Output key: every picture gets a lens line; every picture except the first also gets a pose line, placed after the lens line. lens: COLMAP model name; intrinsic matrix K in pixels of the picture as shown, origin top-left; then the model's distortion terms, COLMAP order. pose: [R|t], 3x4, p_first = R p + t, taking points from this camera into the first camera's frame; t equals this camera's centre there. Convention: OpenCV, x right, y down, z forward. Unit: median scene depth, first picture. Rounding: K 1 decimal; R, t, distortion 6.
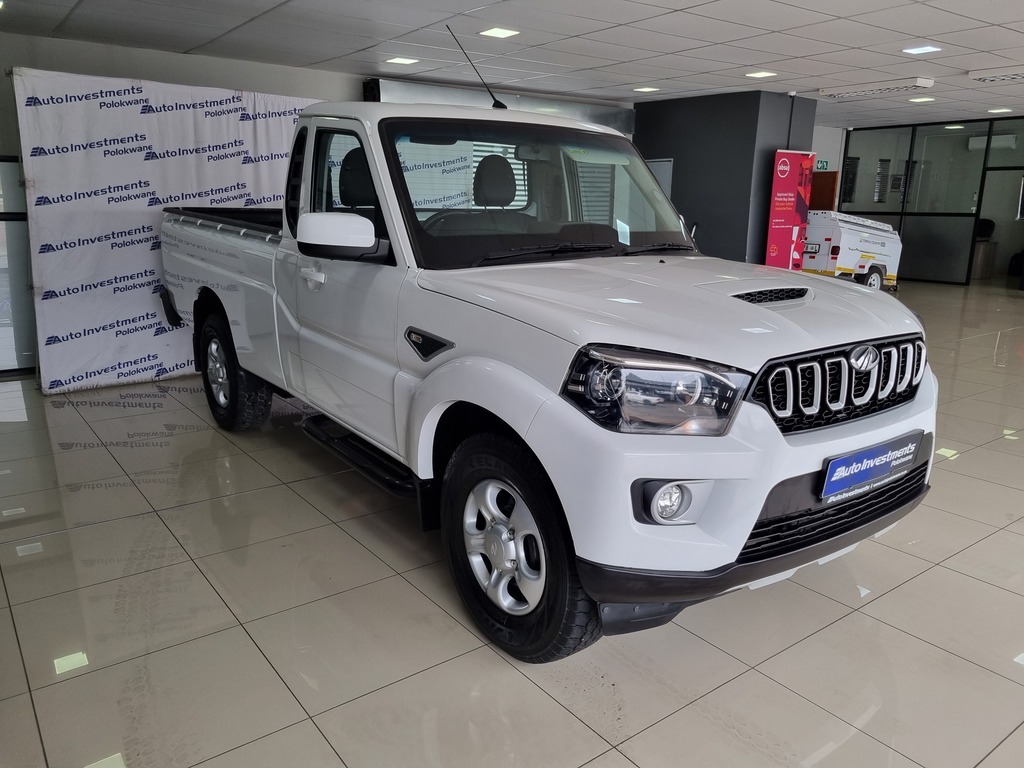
lens RADIAL K [[765.0, 0, 523.2], [0, 765.0, 385.3], [0, 0, 1]] dist [0.052935, -0.027710]
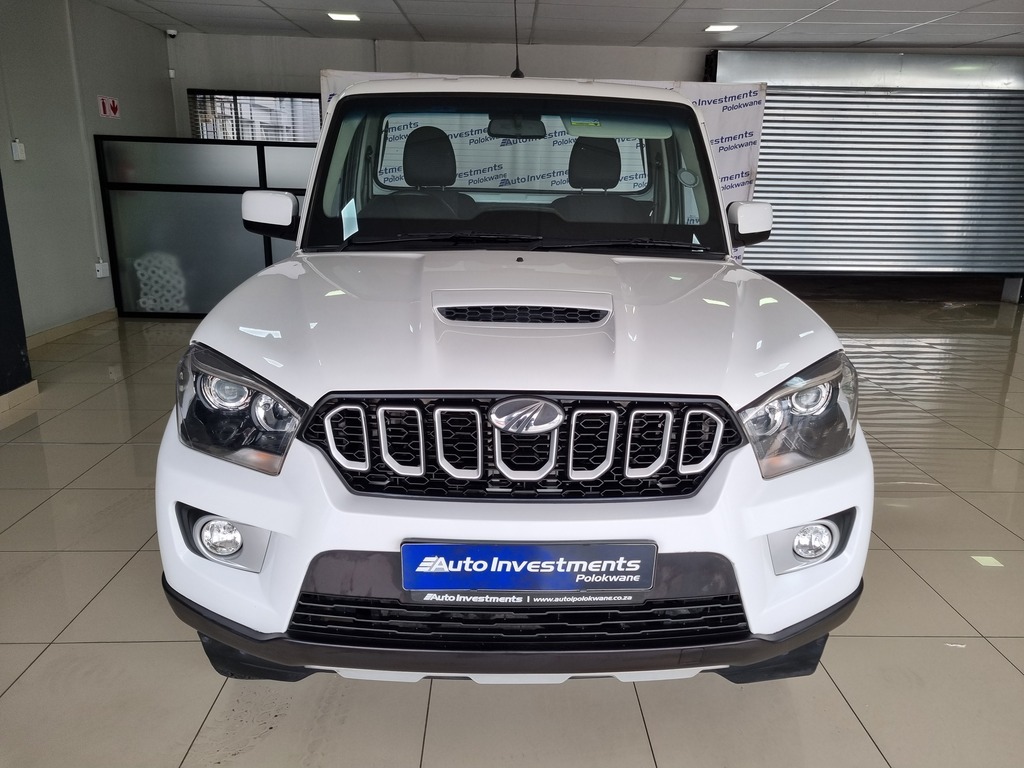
lens RADIAL K [[765.0, 0, 523.2], [0, 765.0, 385.3], [0, 0, 1]] dist [0.052935, -0.027710]
pose [[0.815767, 0.157890, -0.556413, 0.436256], [-0.144615, 0.987142, 0.068092, -0.058167], [0.560010, 0.024918, 0.828111, 0.226996]]
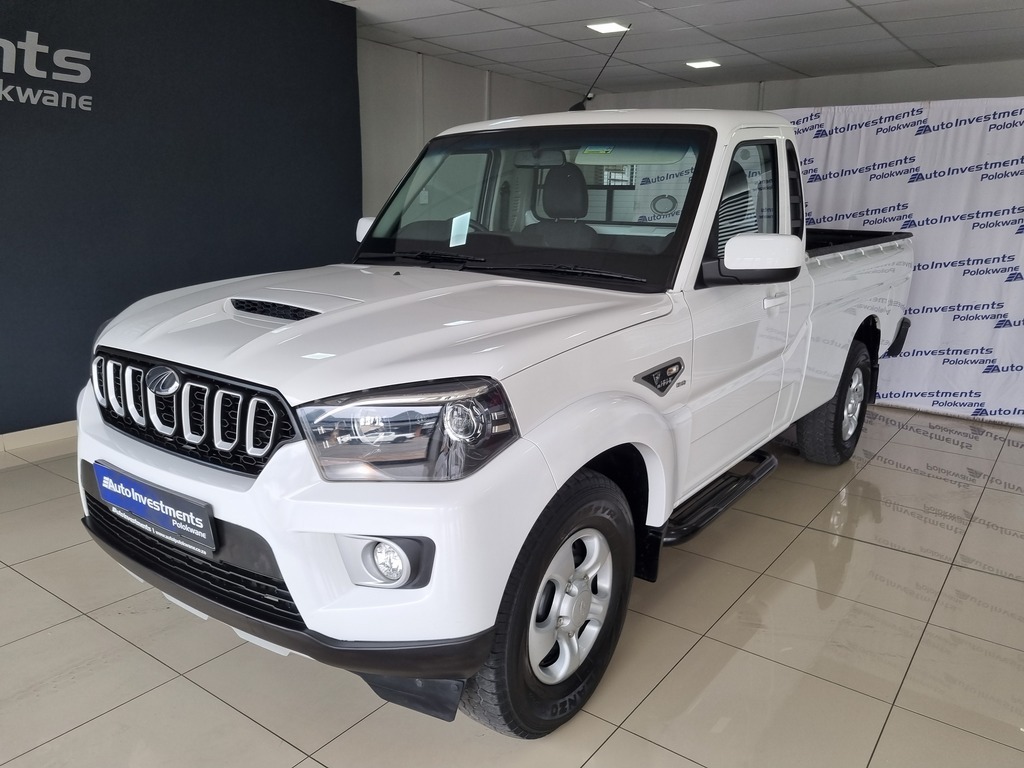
lens RADIAL K [[772.3, 0, 512.0], [0, 772.3, 384.0], [0, 0, 1]] dist [0.037024, -0.020852]
pose [[0.288136, 0.209023, -0.934498, 0.726436], [-0.245616, 0.959371, 0.138855, -0.131767], [0.925554, 0.189518, 0.327768, 0.573108]]
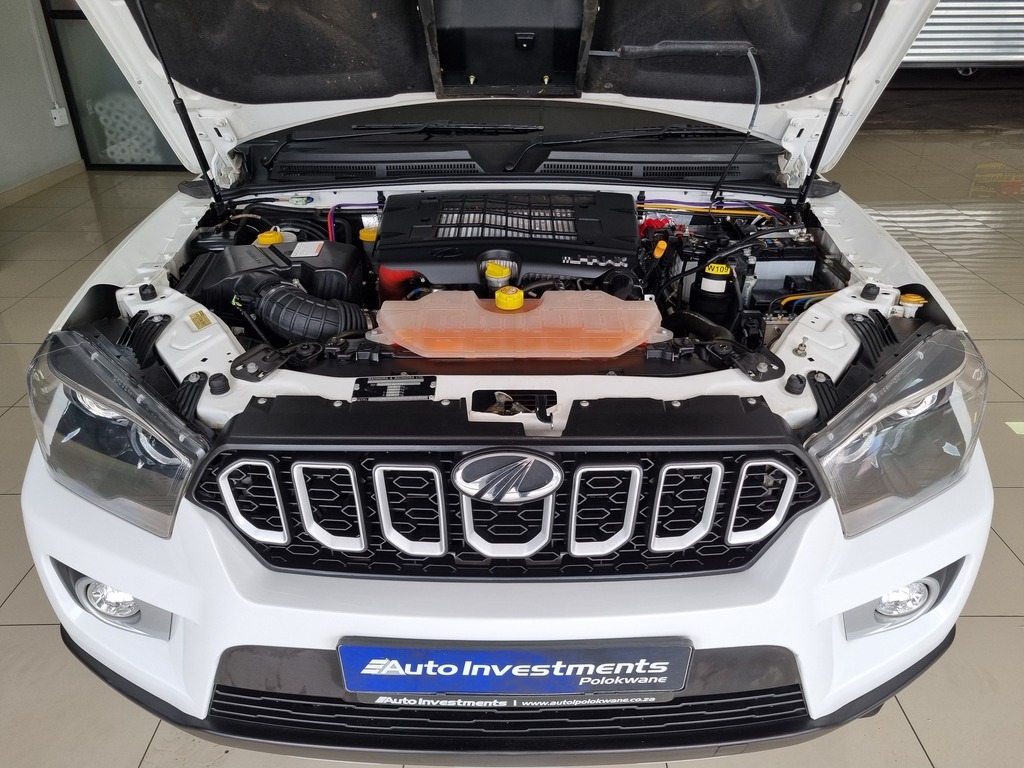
lens RADIAL K [[772.3, 0, 512.0], [0, 772.3, 384.0], [0, 0, 1]] dist [0.037024, -0.020852]
pose [[0.799308, 0.271983, -0.535848, 0.364269], [-0.129384, 0.948688, 0.288532, -0.121084], [0.586828, -0.161296, 0.793484, 0.336869]]
